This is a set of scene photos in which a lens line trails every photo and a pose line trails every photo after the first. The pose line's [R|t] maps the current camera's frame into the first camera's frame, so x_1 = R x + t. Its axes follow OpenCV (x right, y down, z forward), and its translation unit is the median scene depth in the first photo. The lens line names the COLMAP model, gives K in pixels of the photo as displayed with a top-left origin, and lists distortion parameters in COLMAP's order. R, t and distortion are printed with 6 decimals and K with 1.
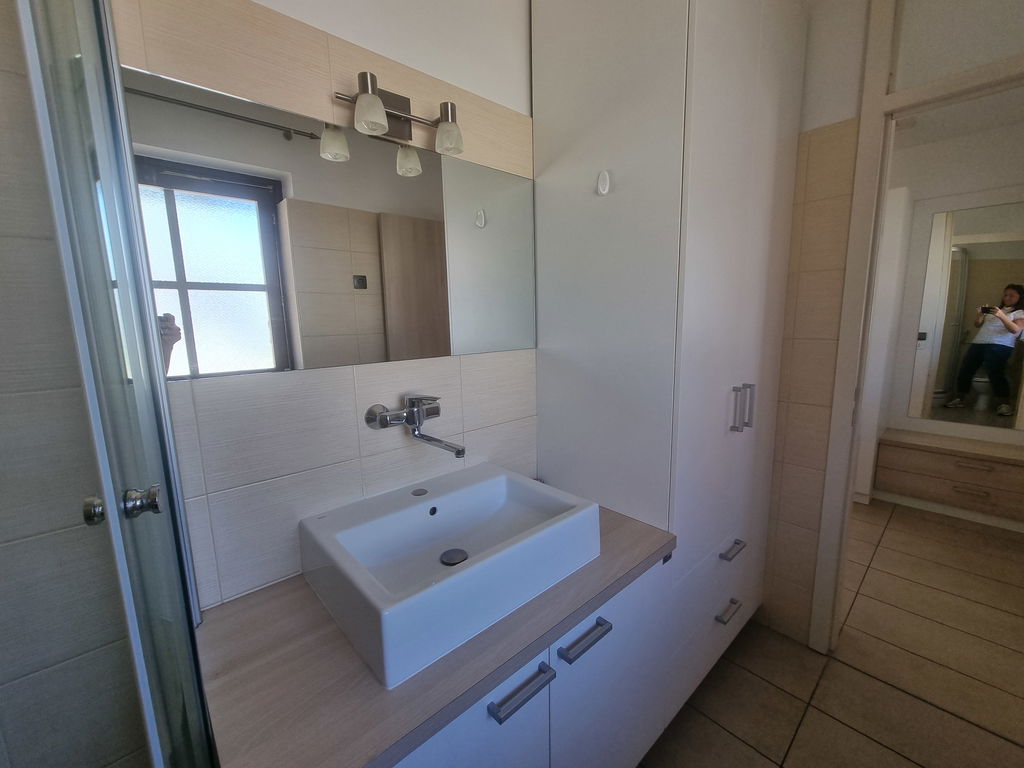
lens RADIAL K [[423.0, 0, 511.2], [0, 423.0, 383.6], [0, 0, 1]] dist [-0.001634, -0.000068]
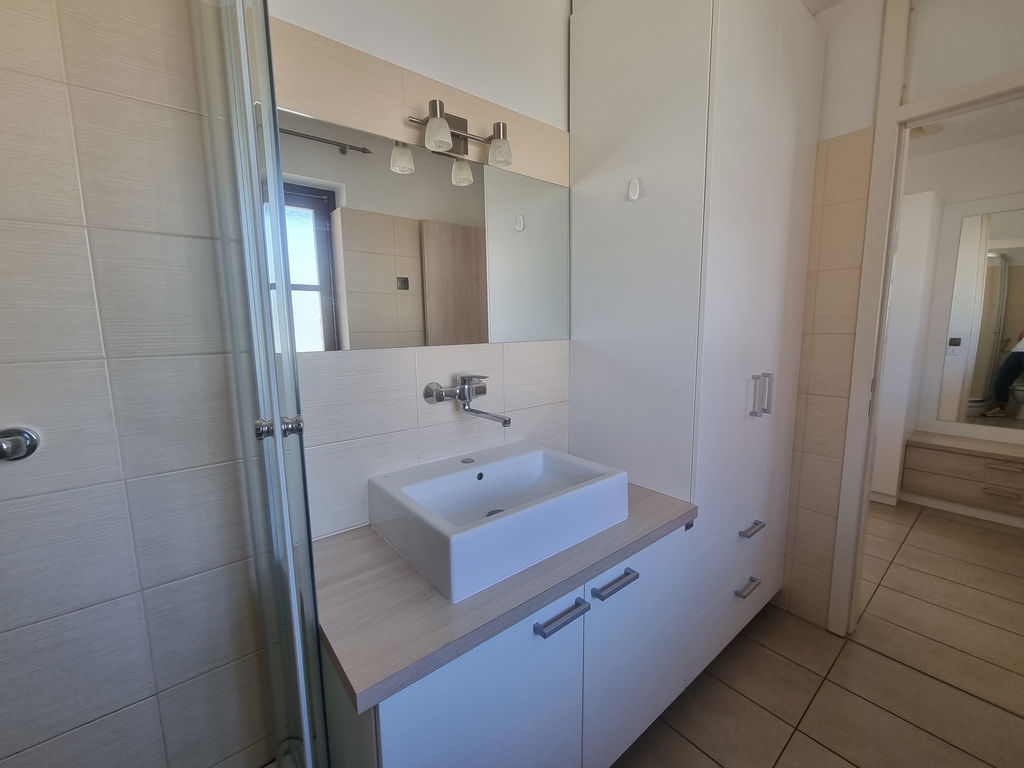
lens RADIAL K [[421.0, 0, 512.0], [0, 421.0, 384.0], [0, 0, 1]] dist [-0.001515, -0.000154]
pose [[0.998569, 0.013214, -0.051827, -0.037152], [-0.013977, 0.999799, -0.014373, 0.057985], [0.051627, 0.015077, 0.998553, -0.116503]]
